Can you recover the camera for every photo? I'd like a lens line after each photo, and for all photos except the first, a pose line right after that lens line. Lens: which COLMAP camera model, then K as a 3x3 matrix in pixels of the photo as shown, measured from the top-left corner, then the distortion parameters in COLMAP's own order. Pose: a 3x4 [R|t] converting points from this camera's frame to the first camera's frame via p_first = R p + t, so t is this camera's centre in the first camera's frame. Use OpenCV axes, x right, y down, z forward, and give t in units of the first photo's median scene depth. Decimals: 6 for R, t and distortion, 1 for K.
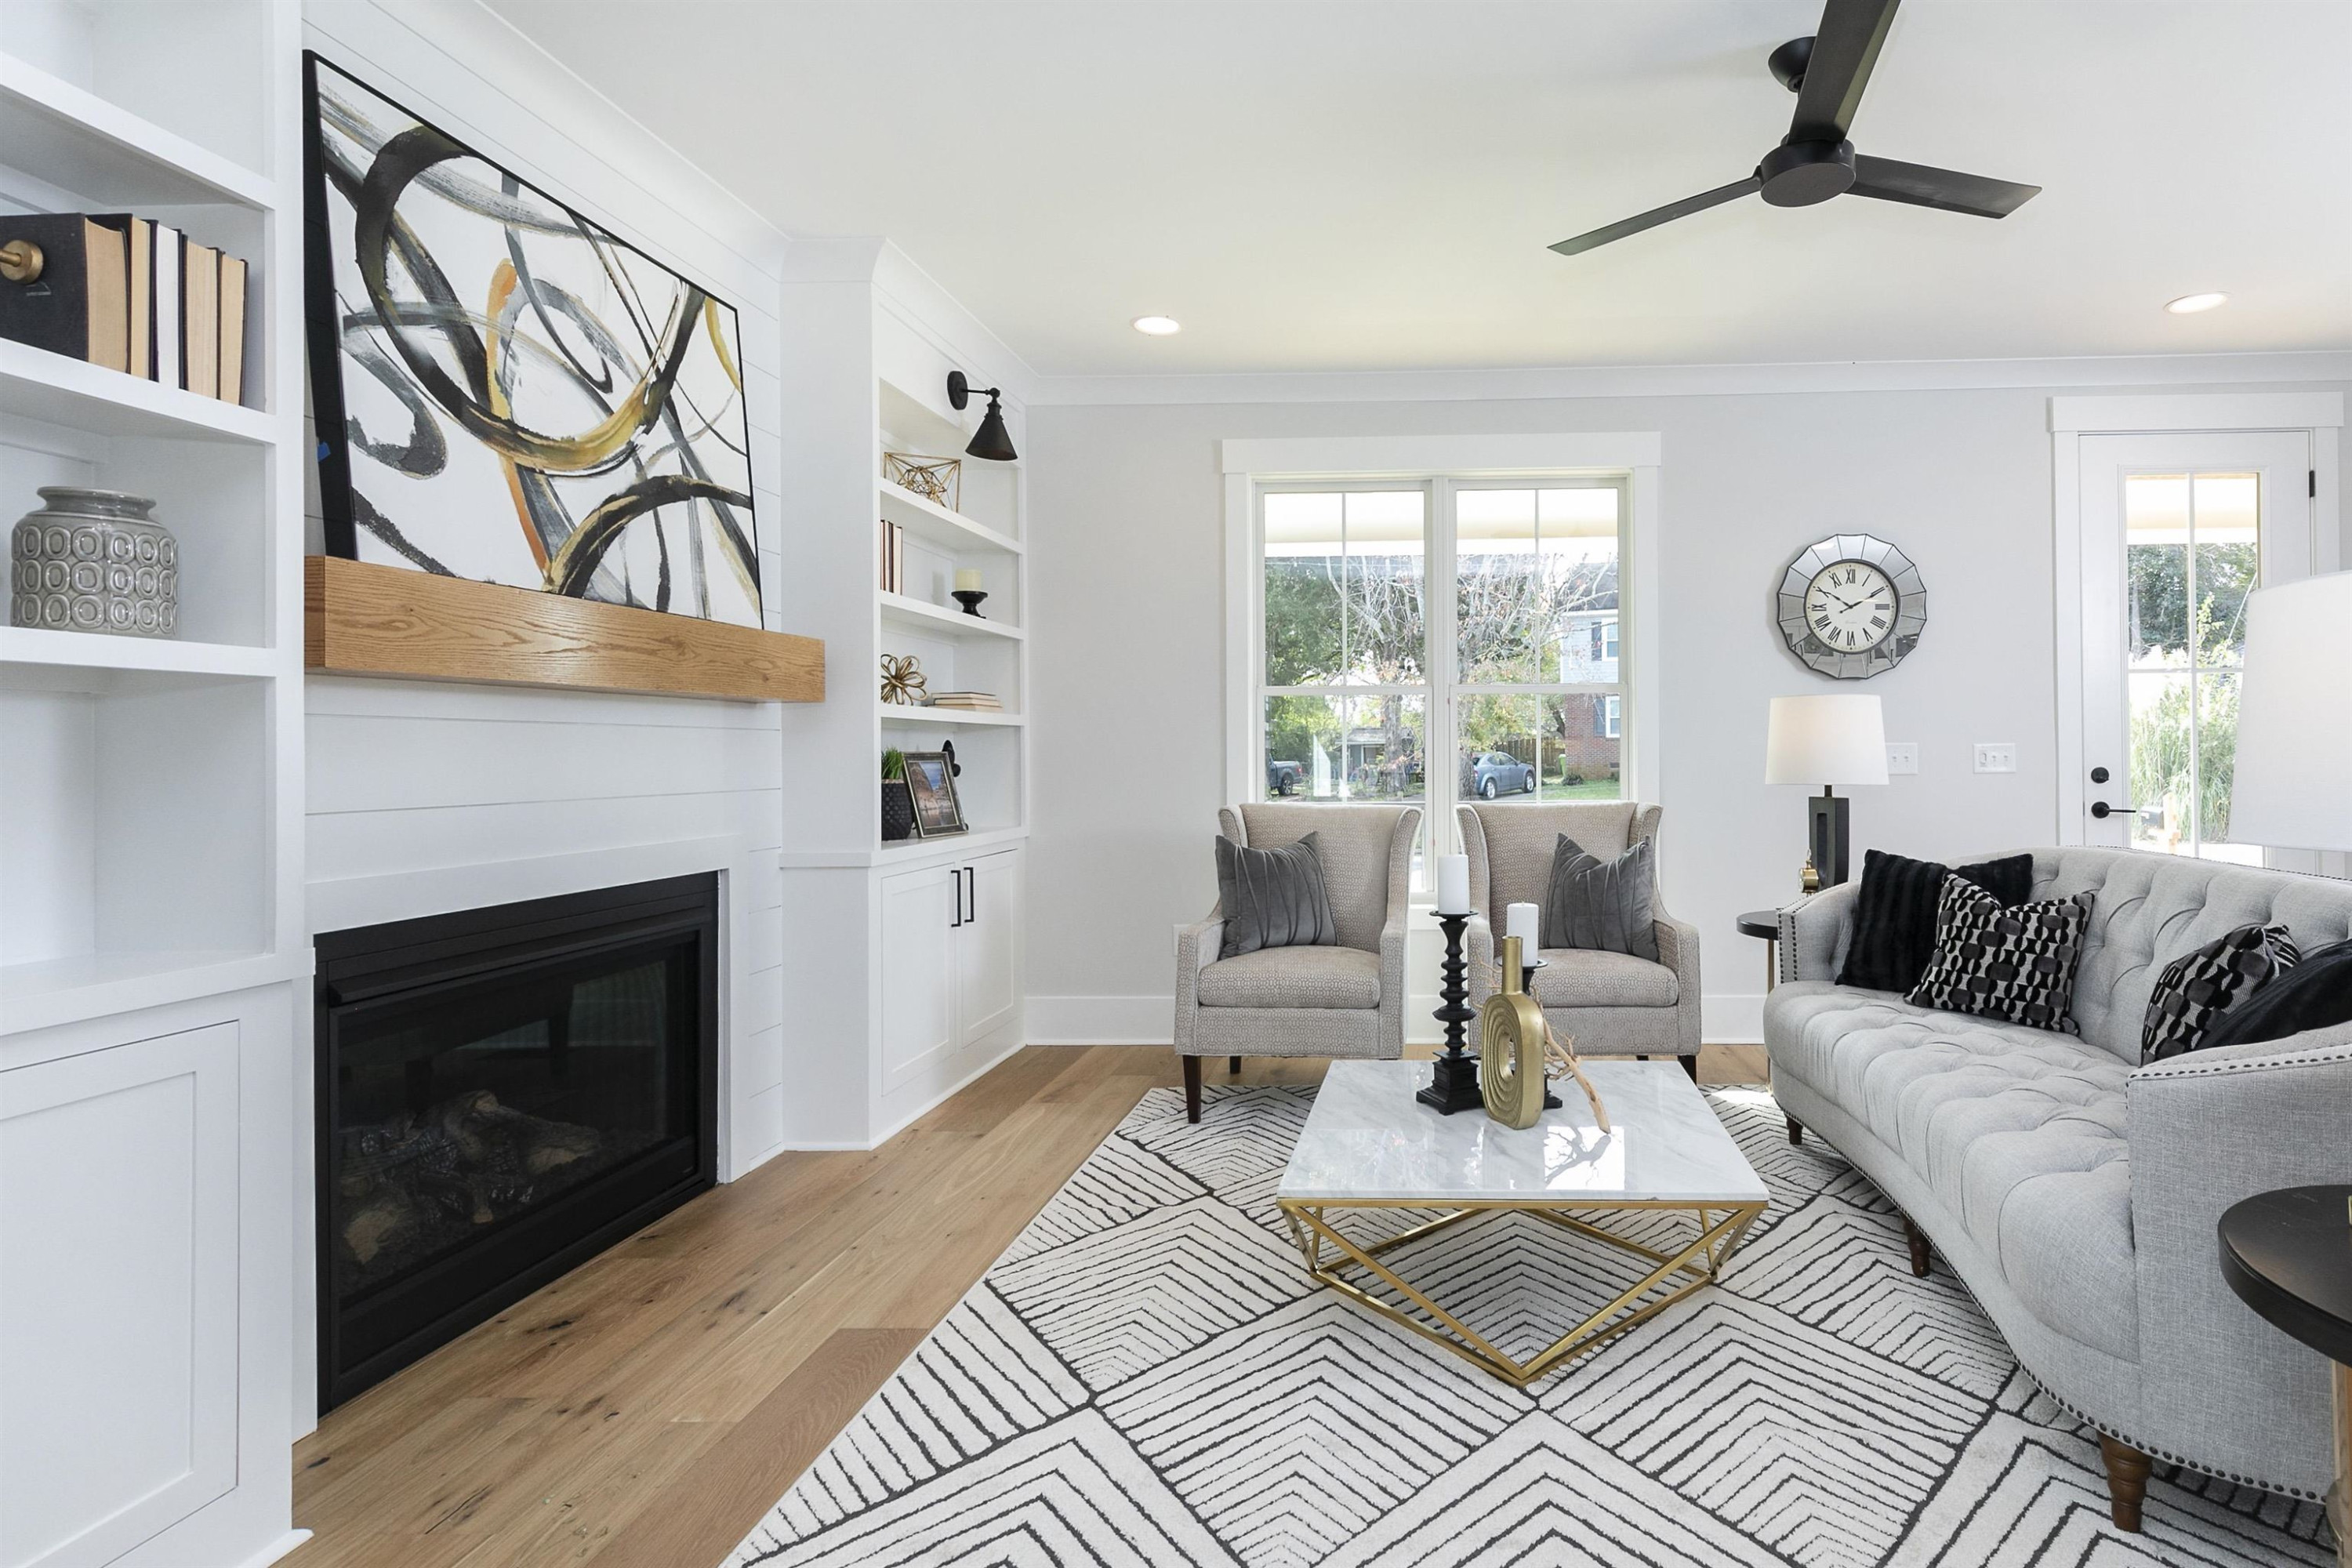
lens RADIAL K [[1032.0, 0, 1178.1], [0, 1032.0, 739.4], [0, 0, 1]] dist [0.021057, -0.000584]
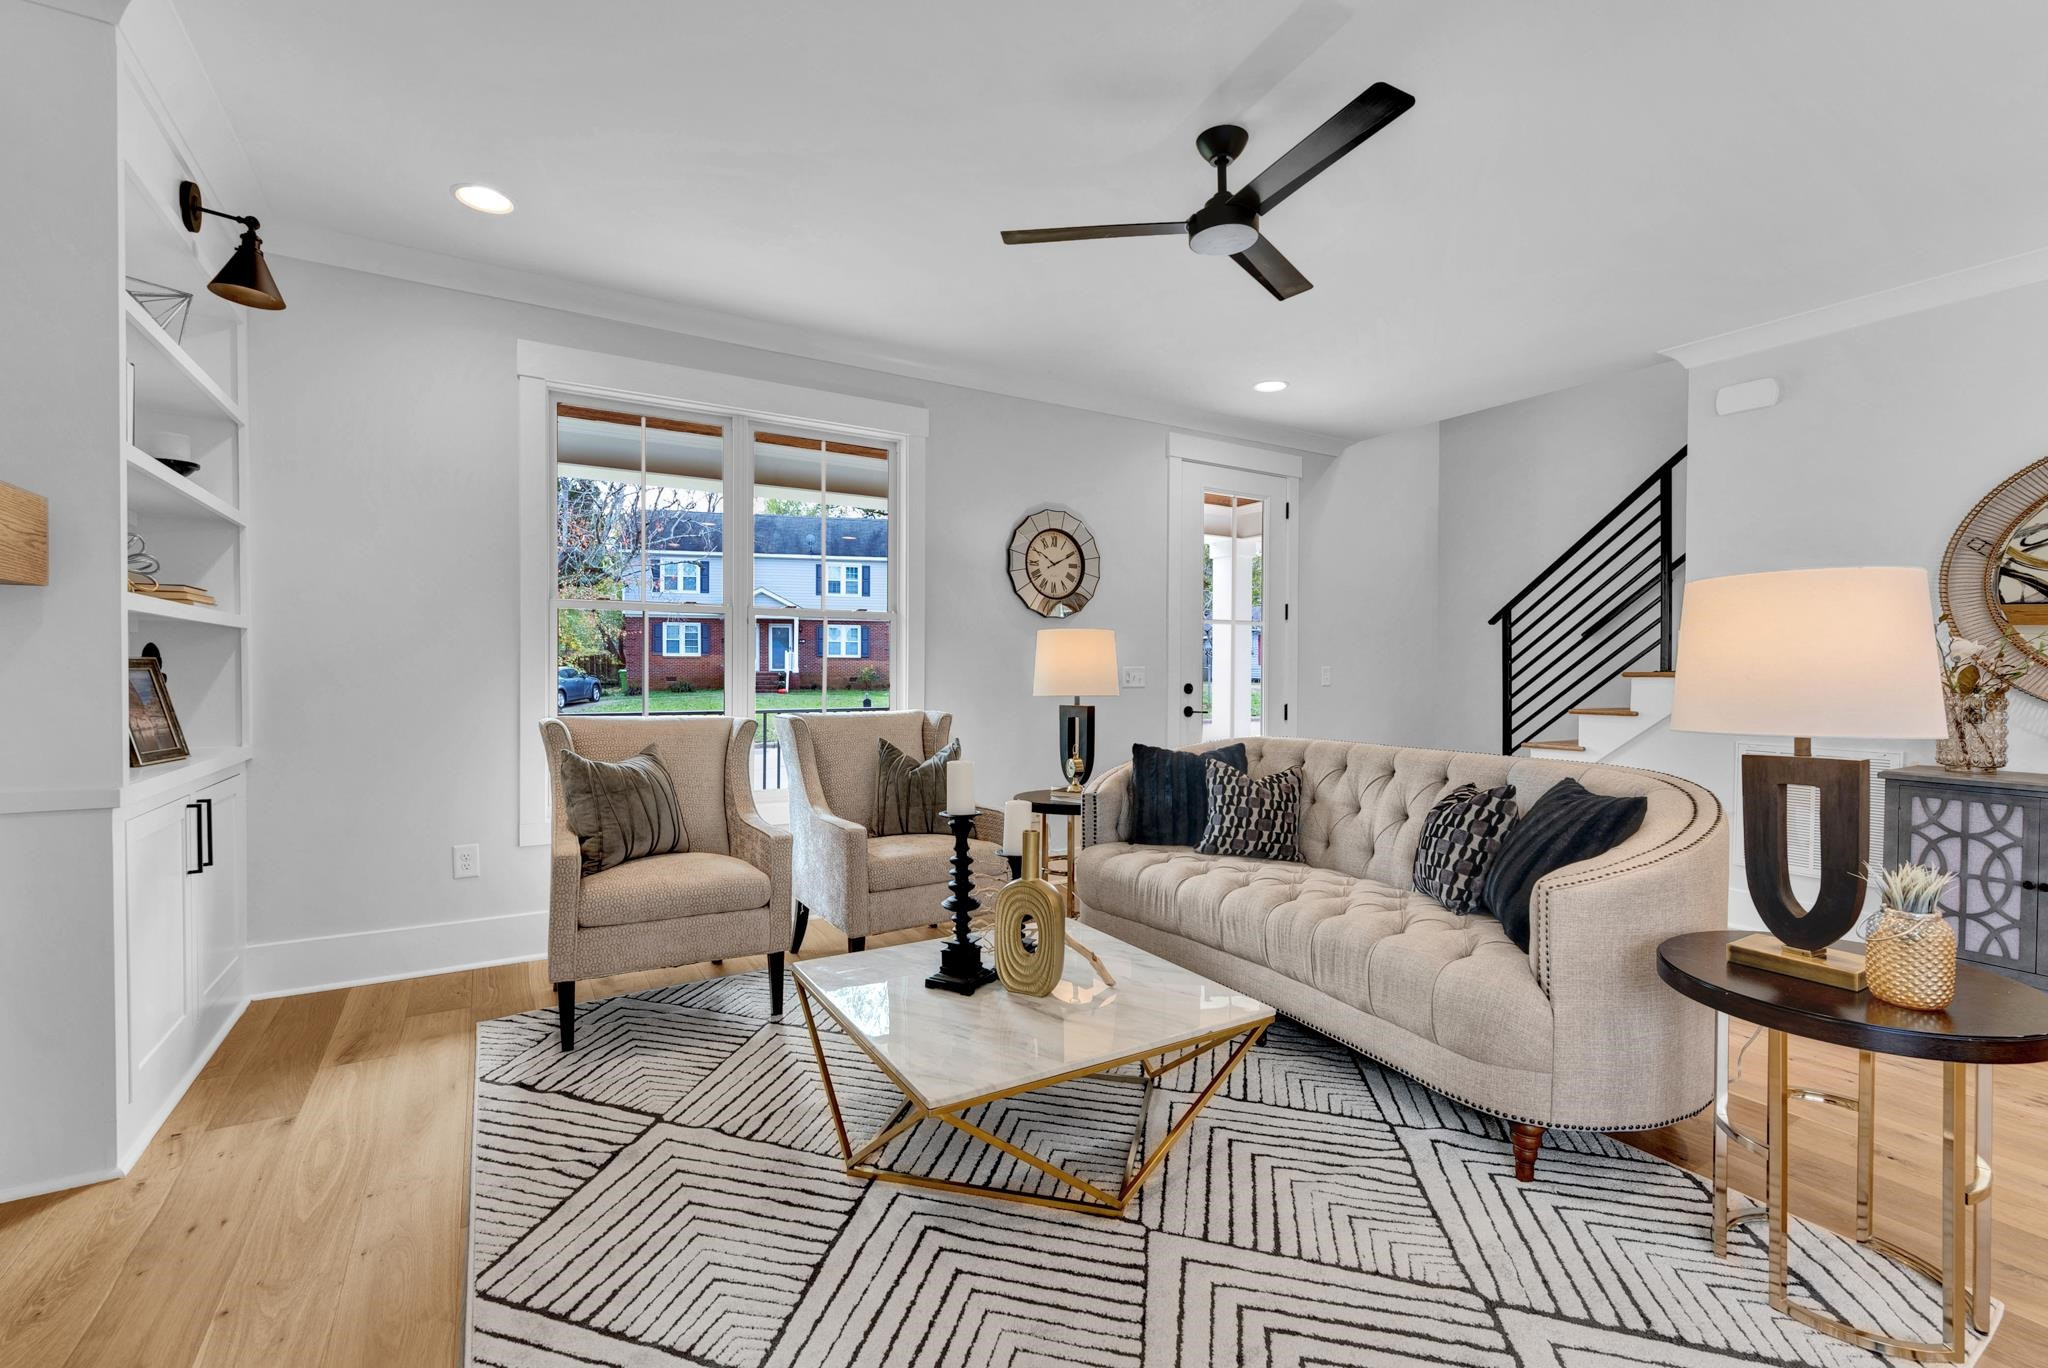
lens RADIAL K [[915.2, 0, 1076.8], [0, 915.2, 680.6], [0, 0, 1]] dist [0.001773, 0.000875]
pose [[0.834863, 0.006943, 0.550414, -0.124813], [-0.021373, 0.999575, 0.019809, 0.002715], [-0.550043, -0.028302, 0.834657, 0.087133]]
